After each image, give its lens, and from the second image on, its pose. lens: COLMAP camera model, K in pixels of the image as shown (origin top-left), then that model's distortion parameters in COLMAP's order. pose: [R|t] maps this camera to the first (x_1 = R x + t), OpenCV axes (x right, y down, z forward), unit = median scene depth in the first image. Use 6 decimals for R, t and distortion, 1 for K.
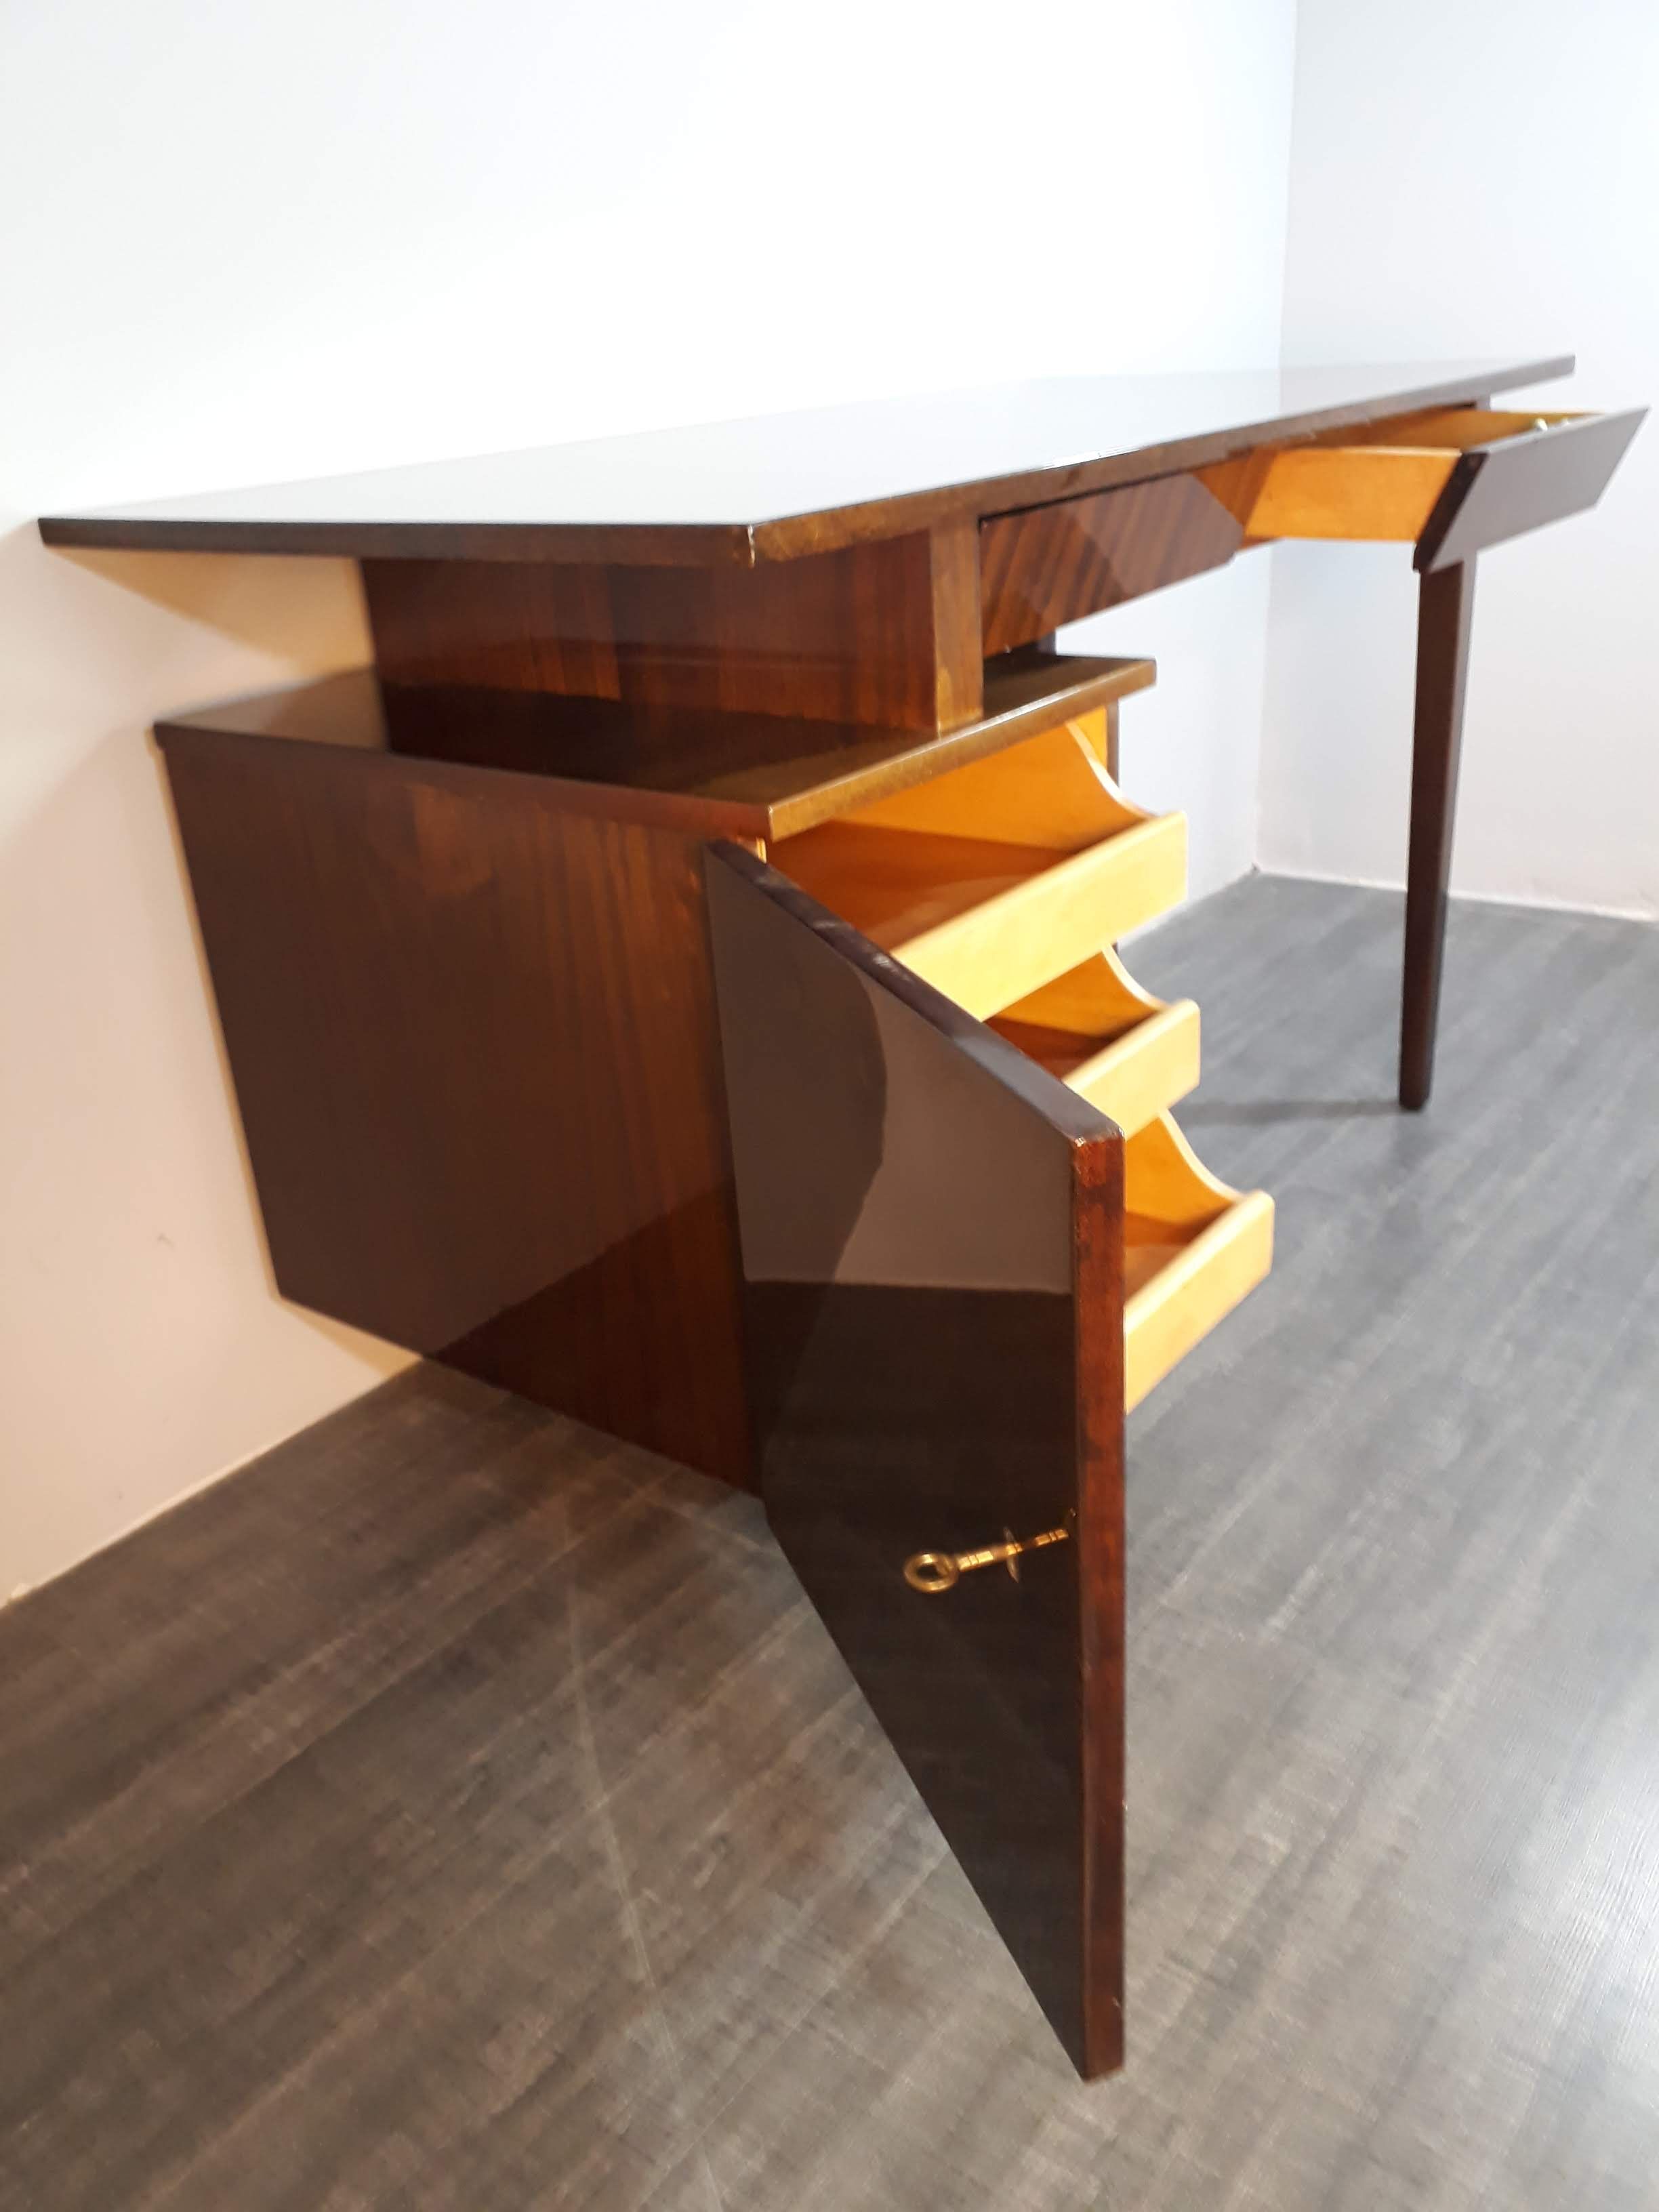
lens RADIAL K [[1782.8, 0, 829.5], [0, 1782.8, 1106.0], [0, 0, 1]] dist [0.004768, -0.013498]
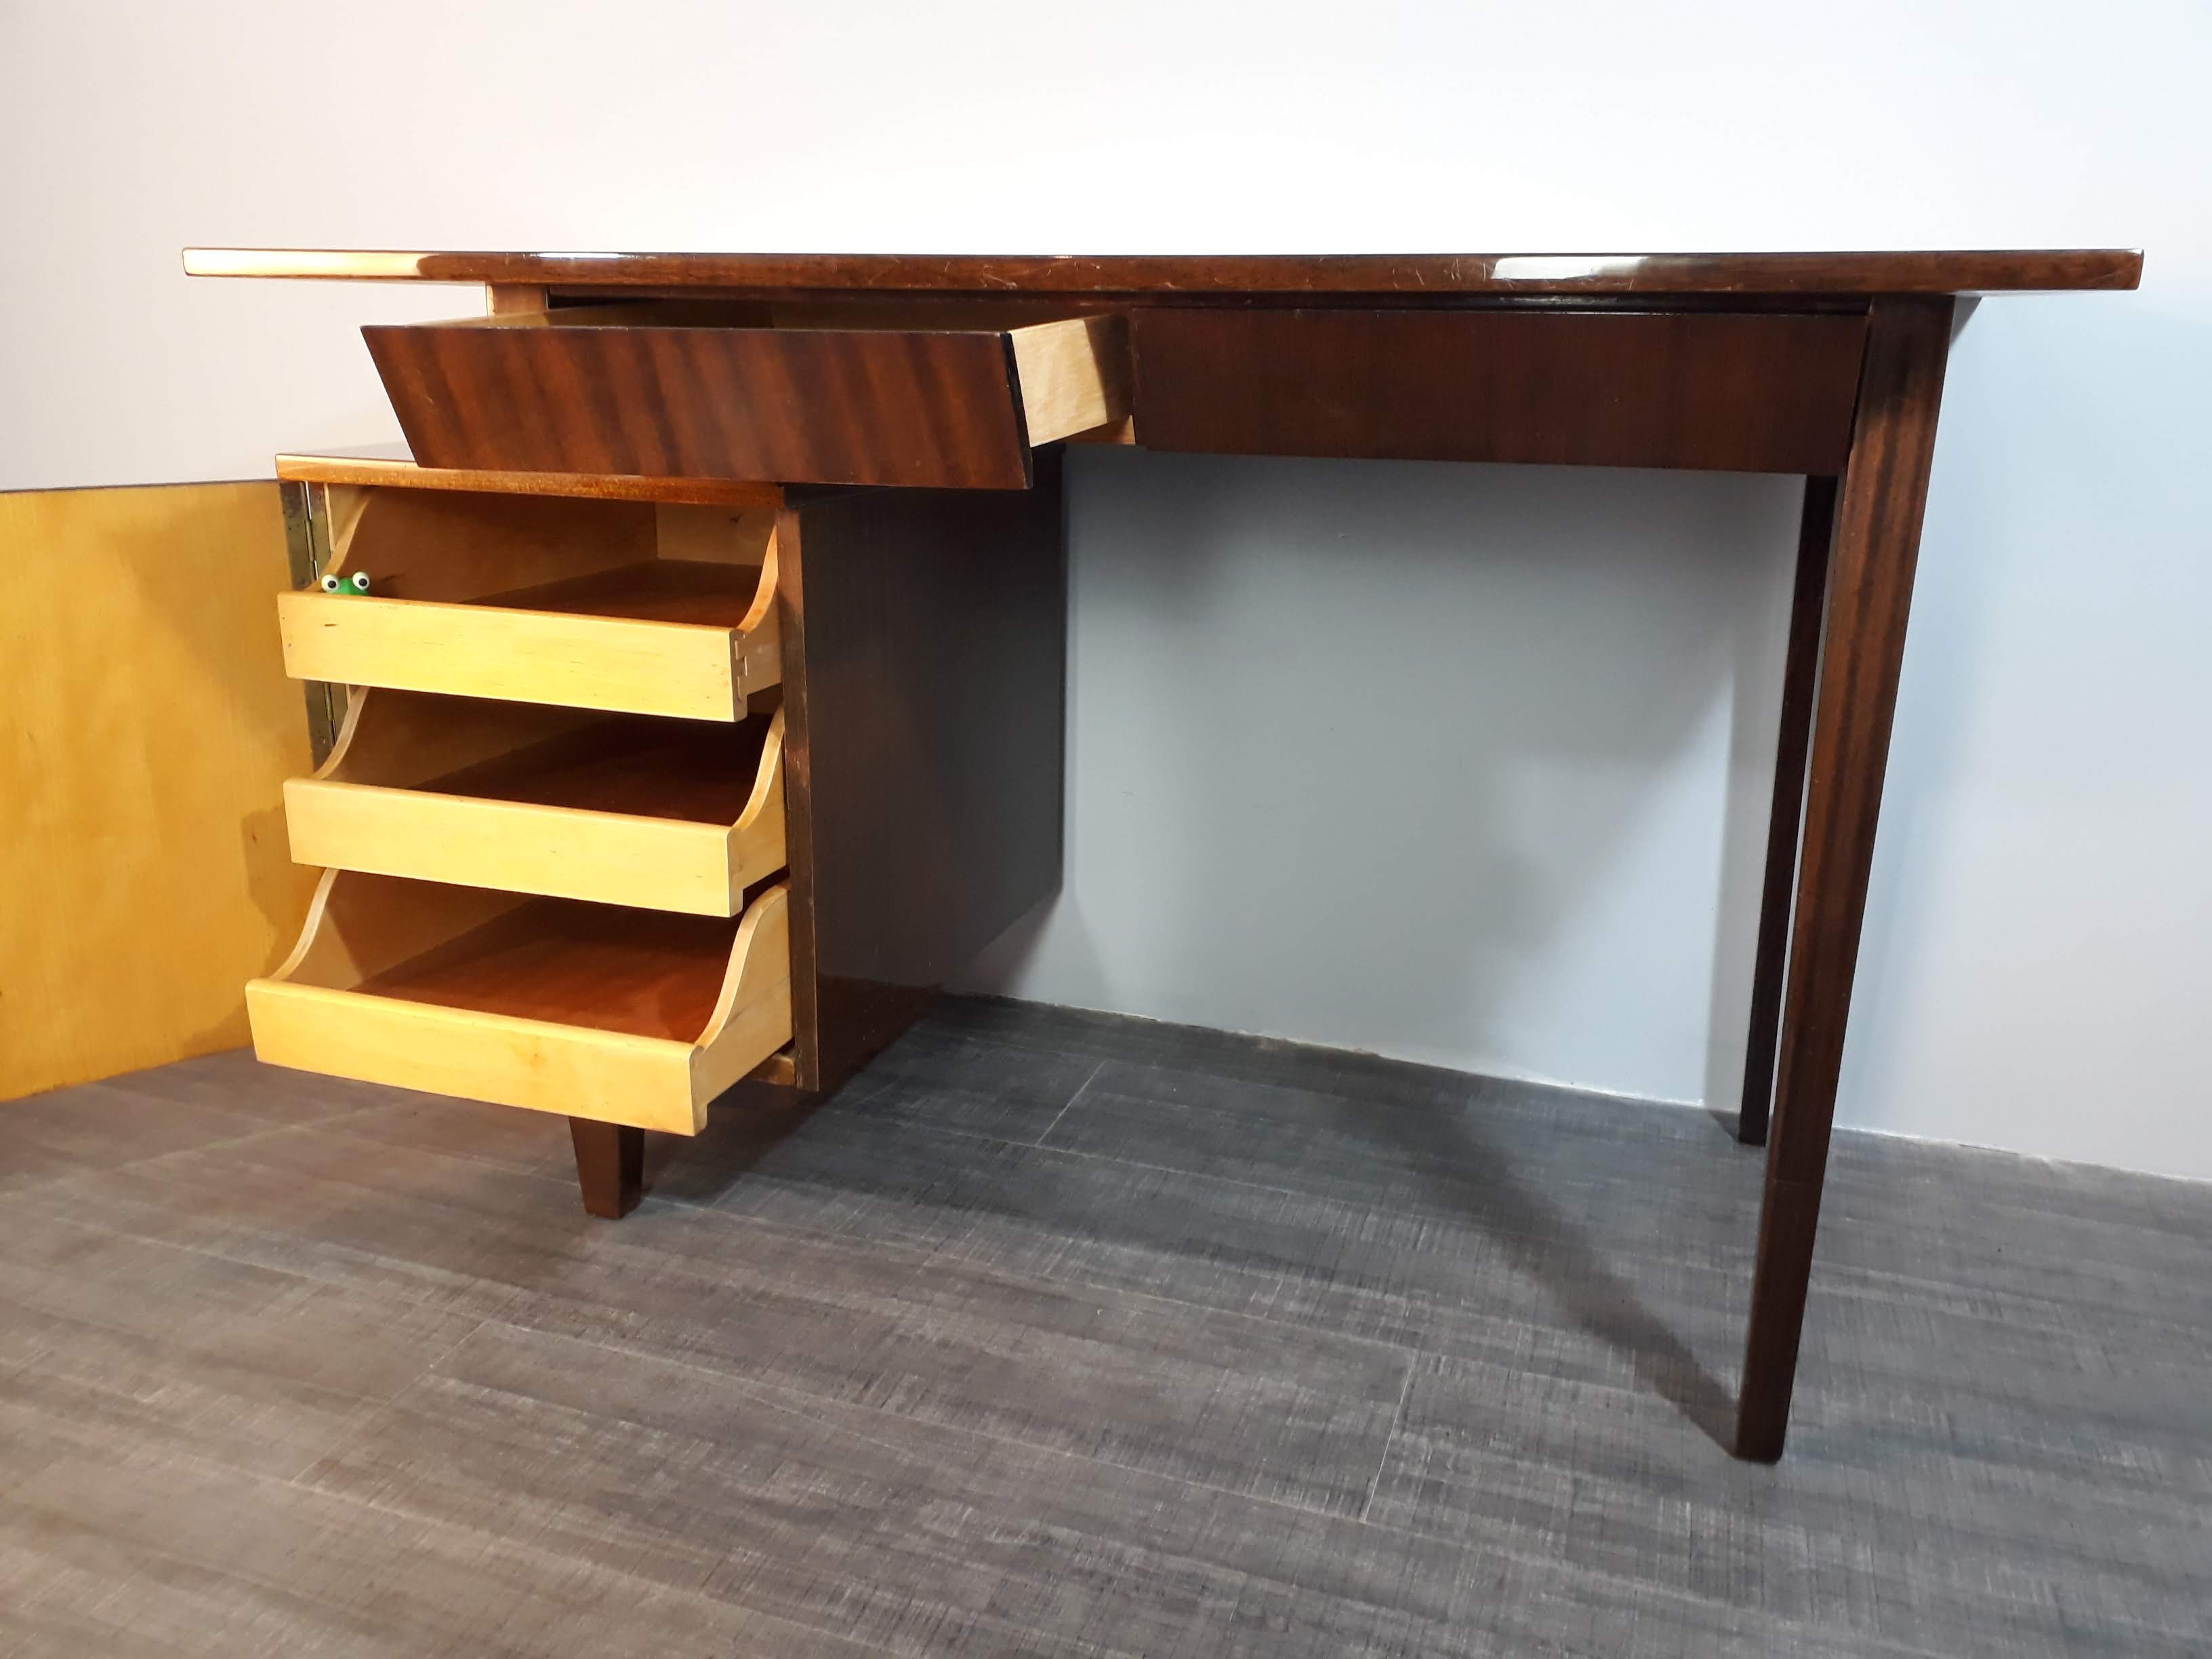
lens RADIAL K [[1782.8, 0, 1093.8], [0, 1782.8, 833.8], [0, 0, 1]] dist [0.004768, -0.013498]
pose [[0.314823, 0.338692, -0.886665, 1.100504], [-0.416782, 0.888616, 0.191453, -0.317723], [0.852748, 0.309272, 0.420918, 0.752836]]
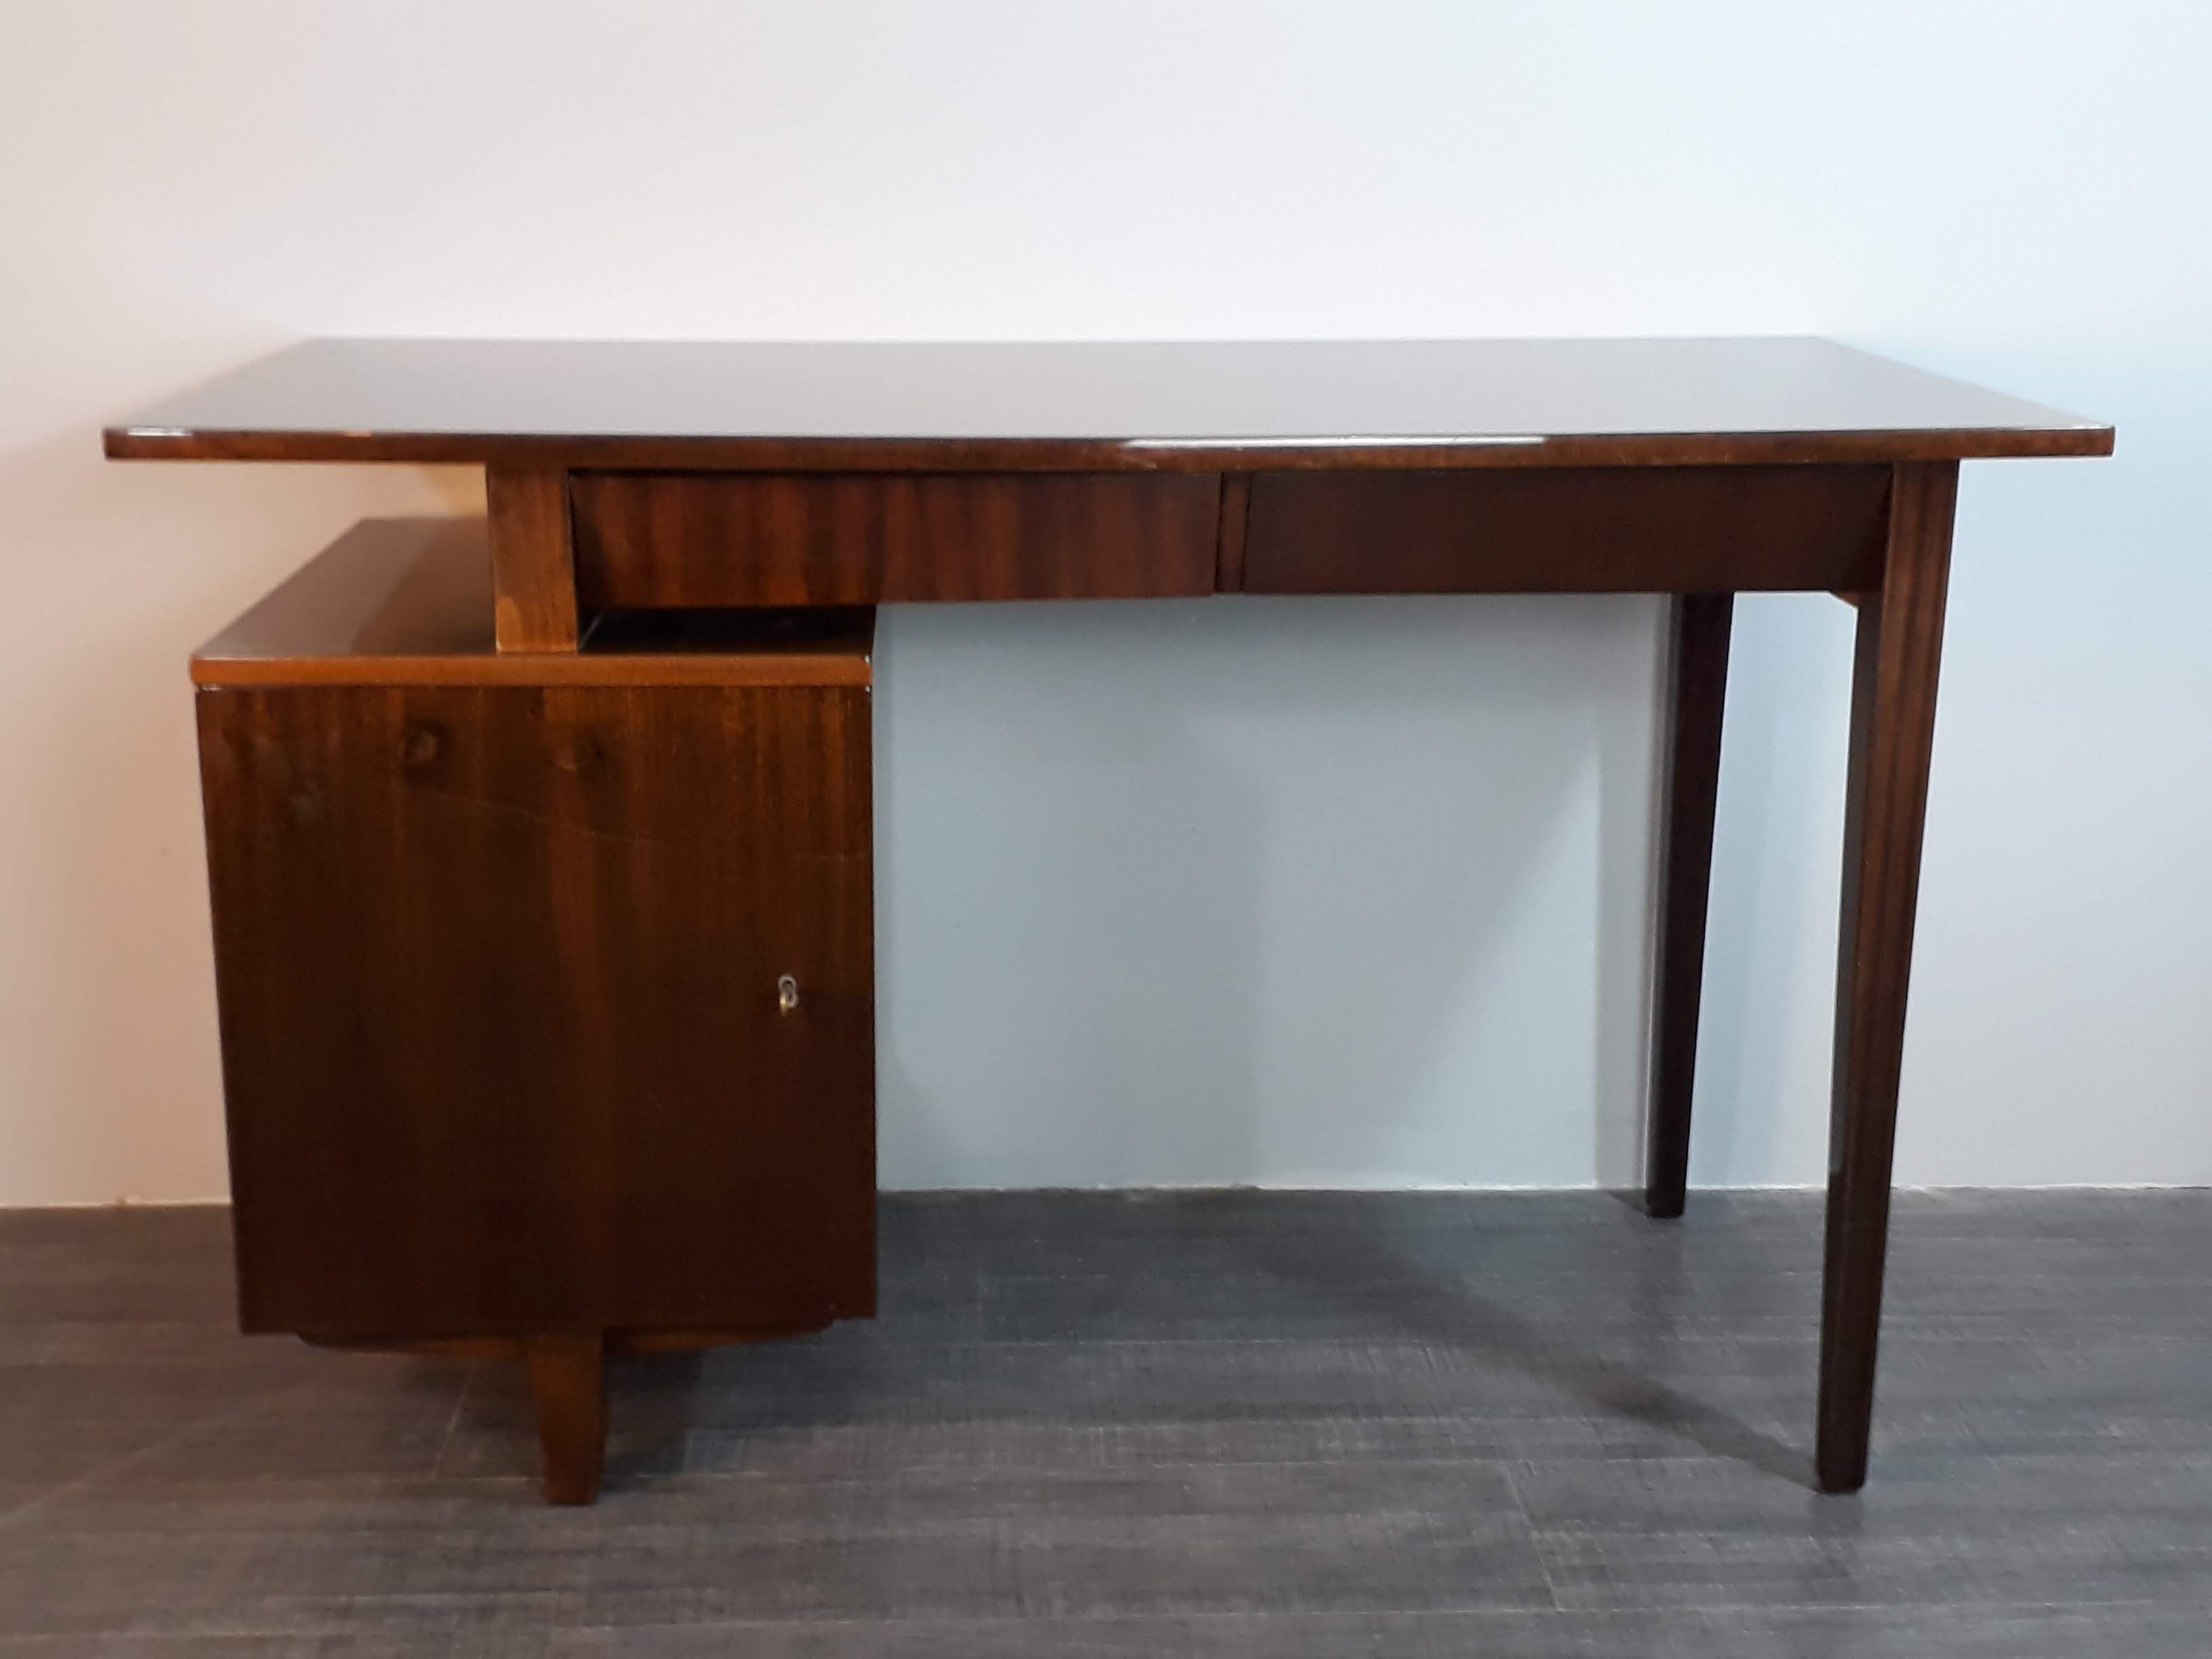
lens RADIAL K [[2841.7, 0, 1099.4], [0, 2841.7, 831.6], [0, 0, 1]] dist [0.064238, -0.093128]
pose [[0.651775, 0.266932, -0.709885, 1.258954], [-0.355378, 0.934386, 0.025061, -0.232064], [0.669997, 0.235944, 0.703872, 0.060619]]
